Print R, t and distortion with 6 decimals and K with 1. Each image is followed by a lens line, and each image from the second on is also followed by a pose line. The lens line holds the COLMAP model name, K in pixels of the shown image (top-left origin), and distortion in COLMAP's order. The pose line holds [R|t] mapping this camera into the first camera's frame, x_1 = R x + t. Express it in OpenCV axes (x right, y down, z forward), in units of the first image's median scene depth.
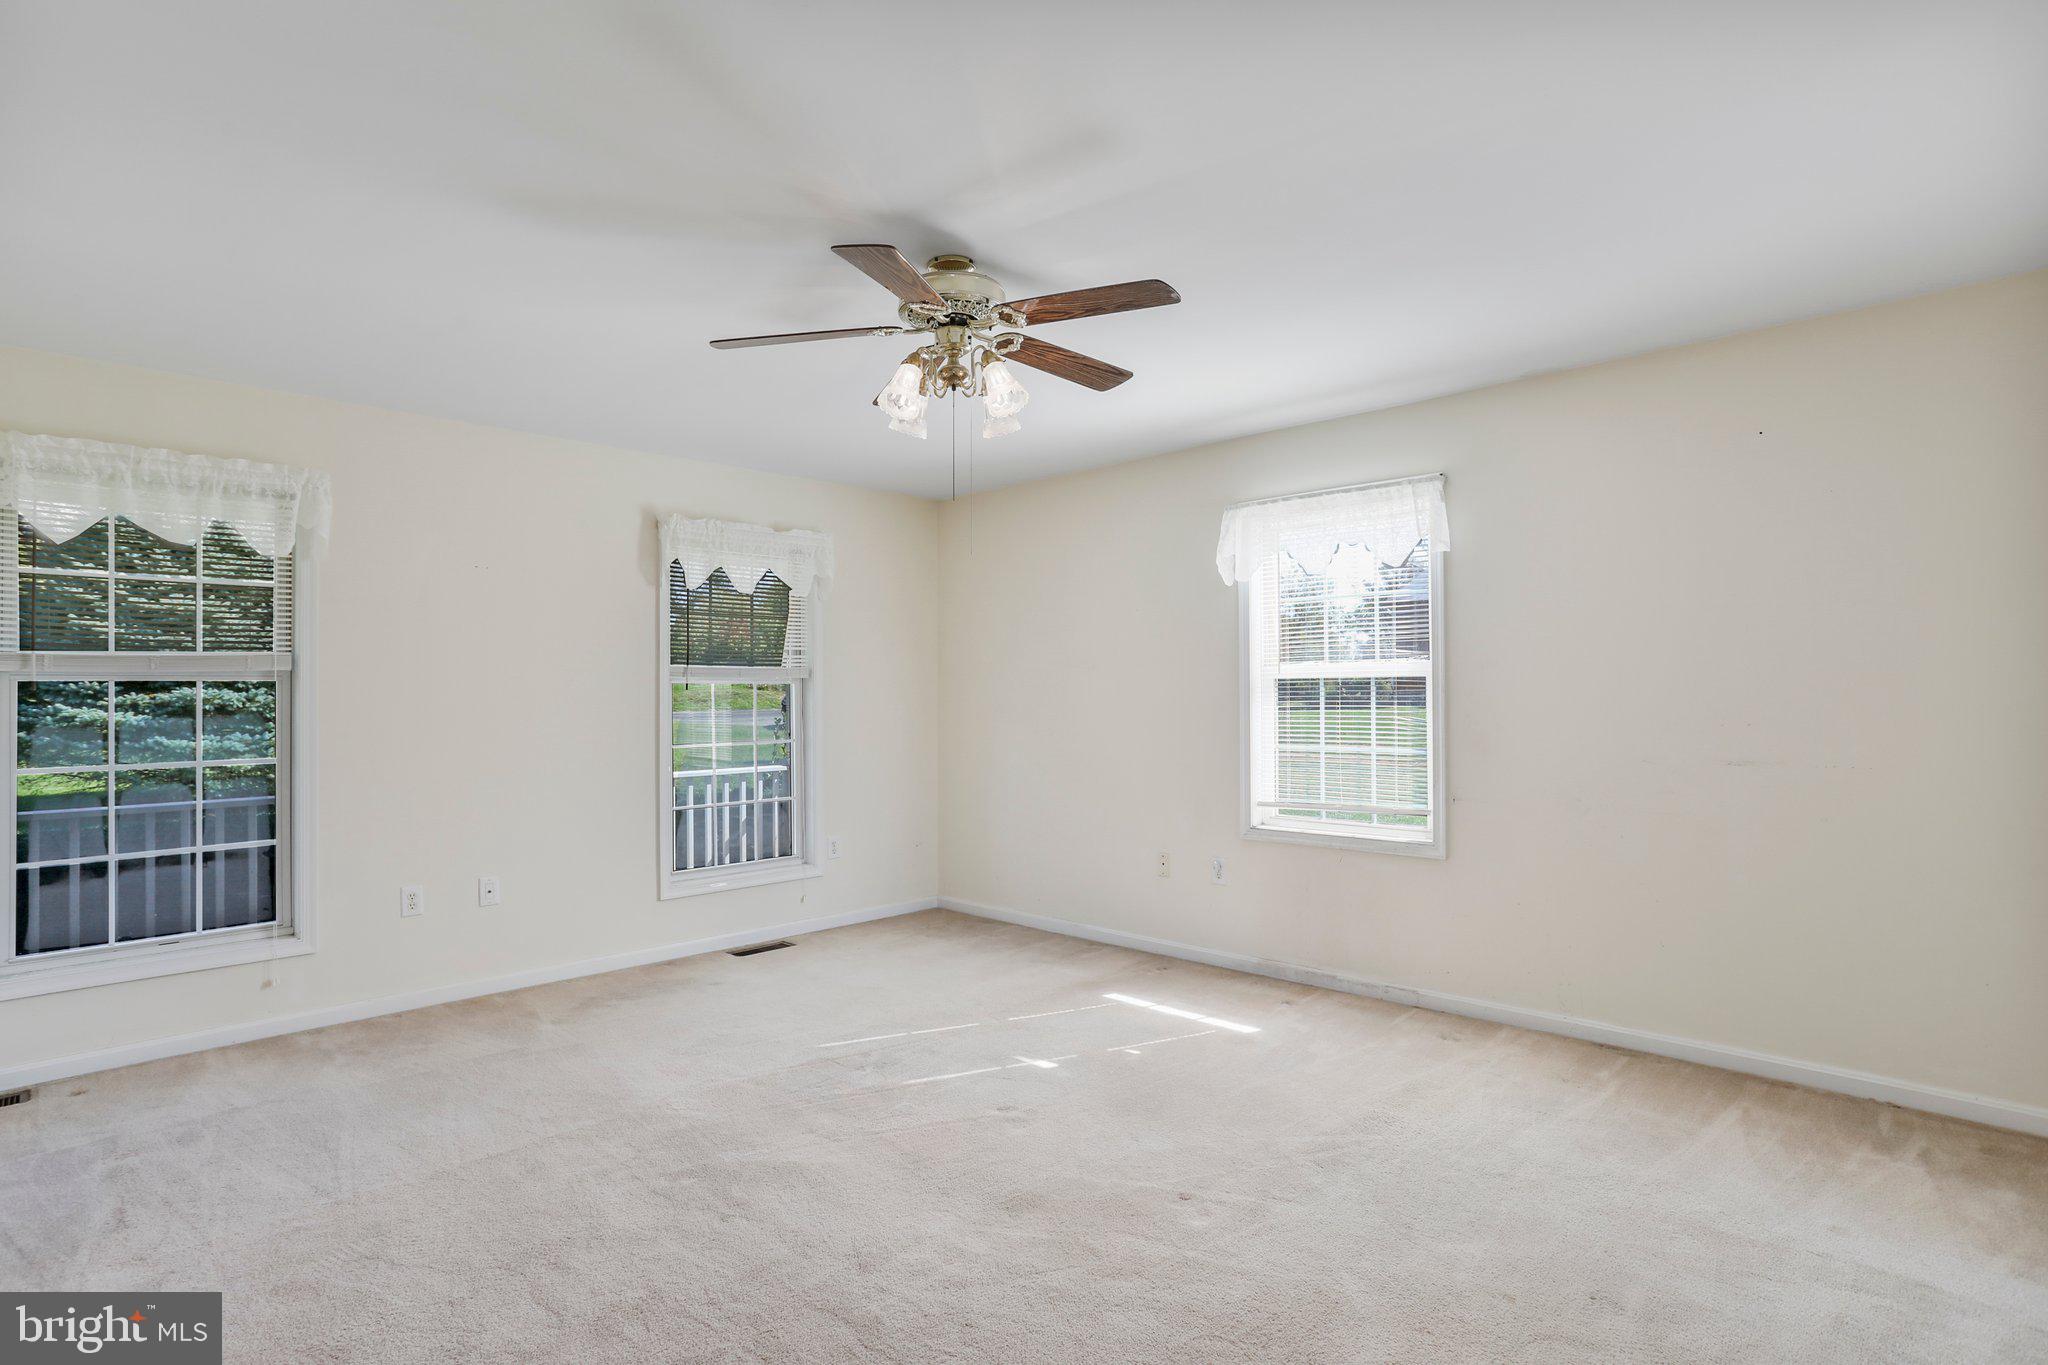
lens RADIAL K [[1025.5, 0, 1022.0], [0, 1025.5, 678.5], [0, 0, 1]] dist [-0.057244, 0.031600]
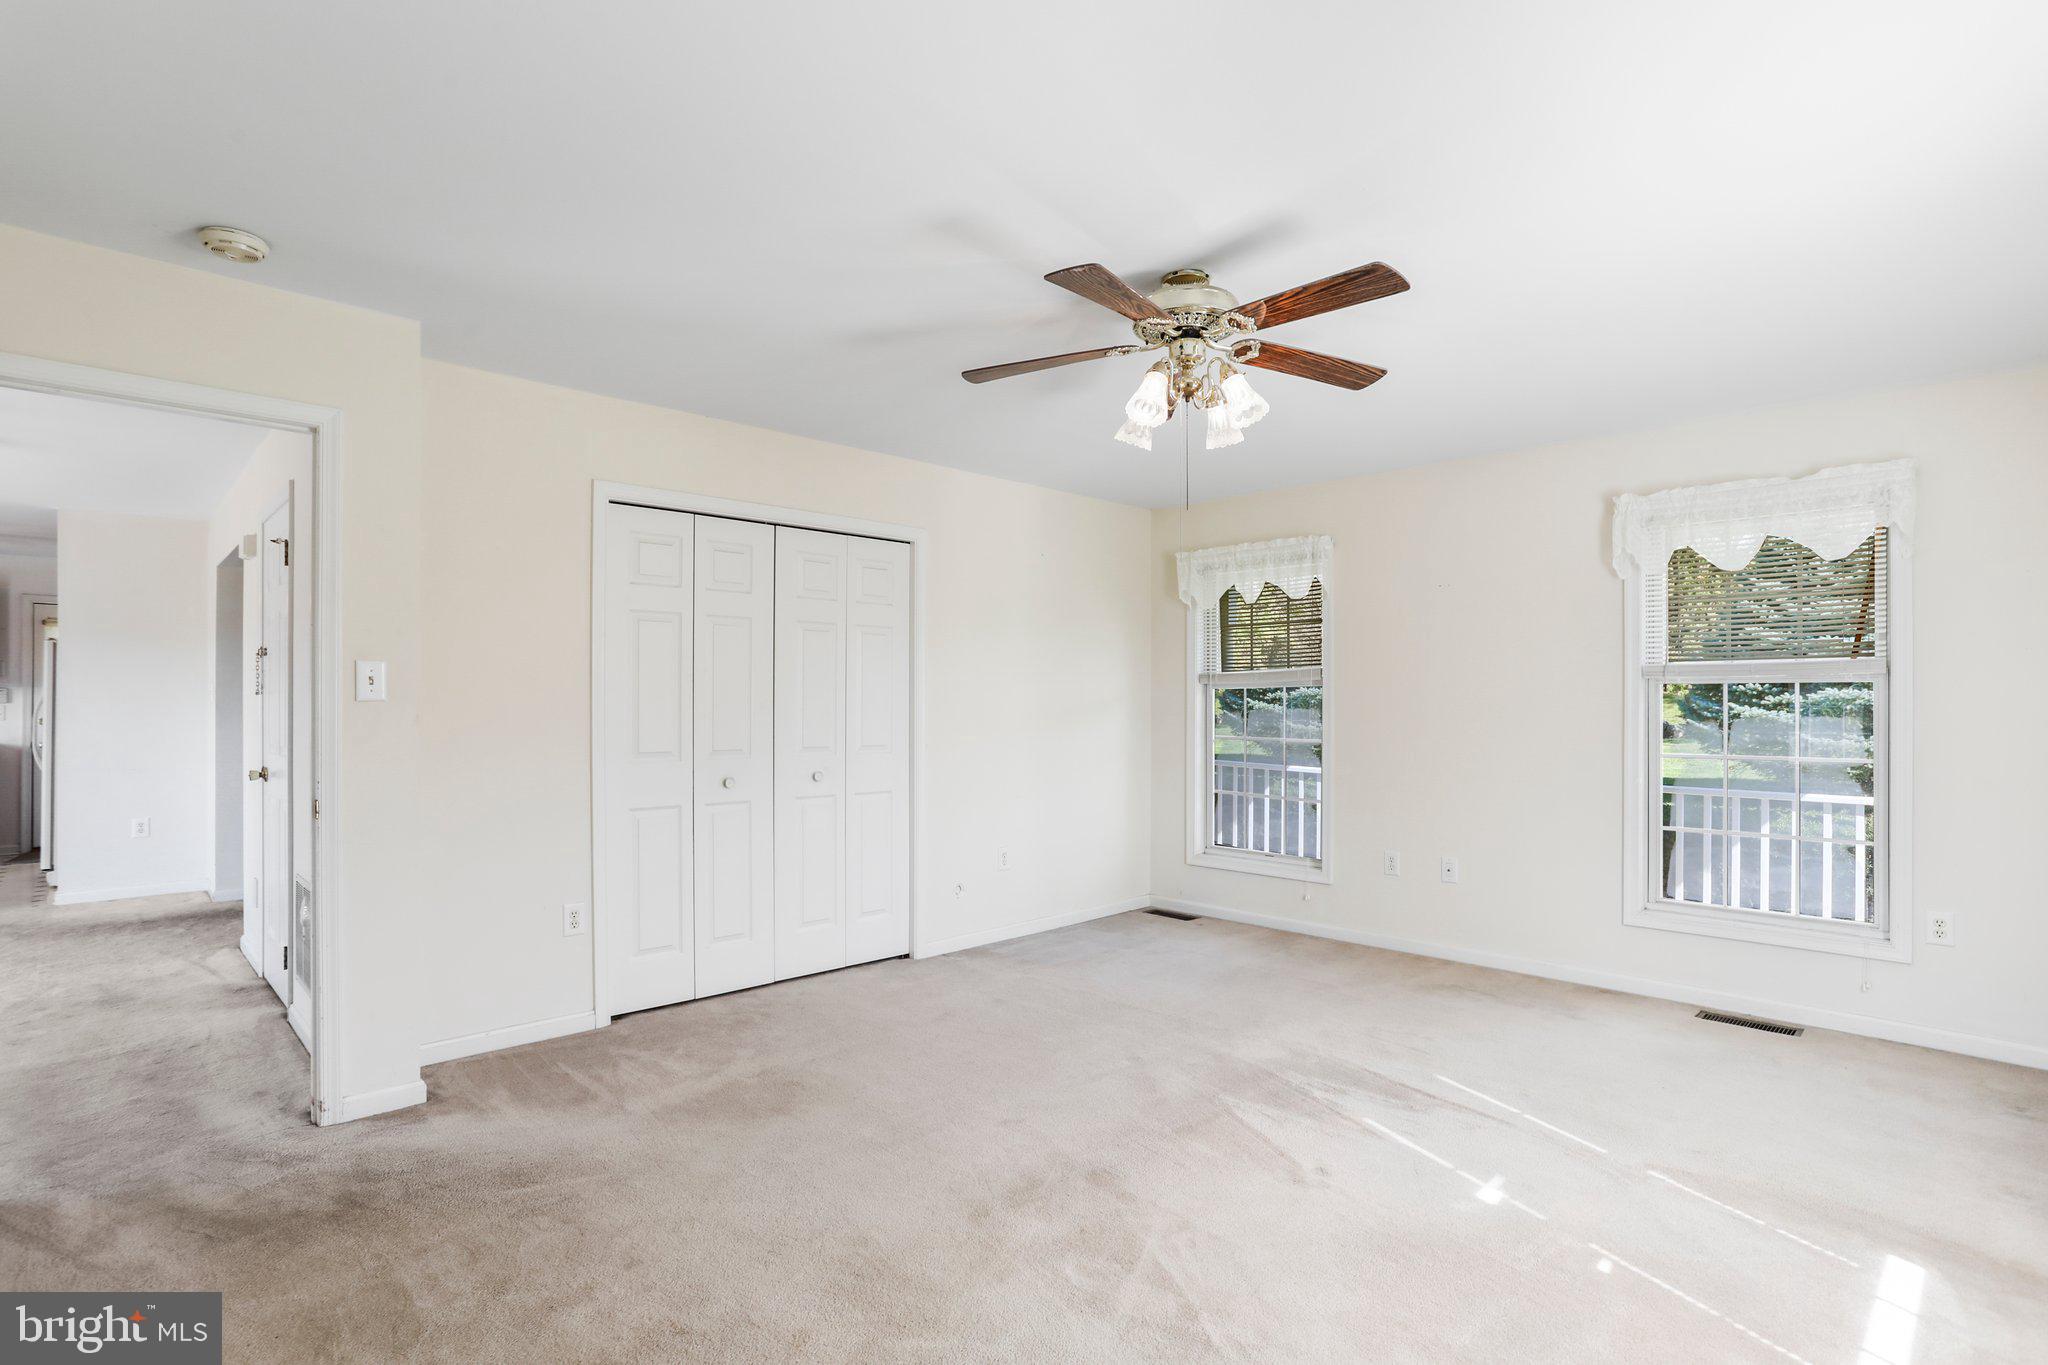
lens RADIAL K [[1012.0, 0, 1027.7], [0, 1012.0, 687.3], [0, 0, 1]] dist [-0.063084, 0.030742]
pose [[-0.022641, -0.005016, -0.999731, 0.646683], [0.014838, 0.999876, -0.005353, 0.004213], [0.999634, -0.014955, -0.022564, 0.585303]]
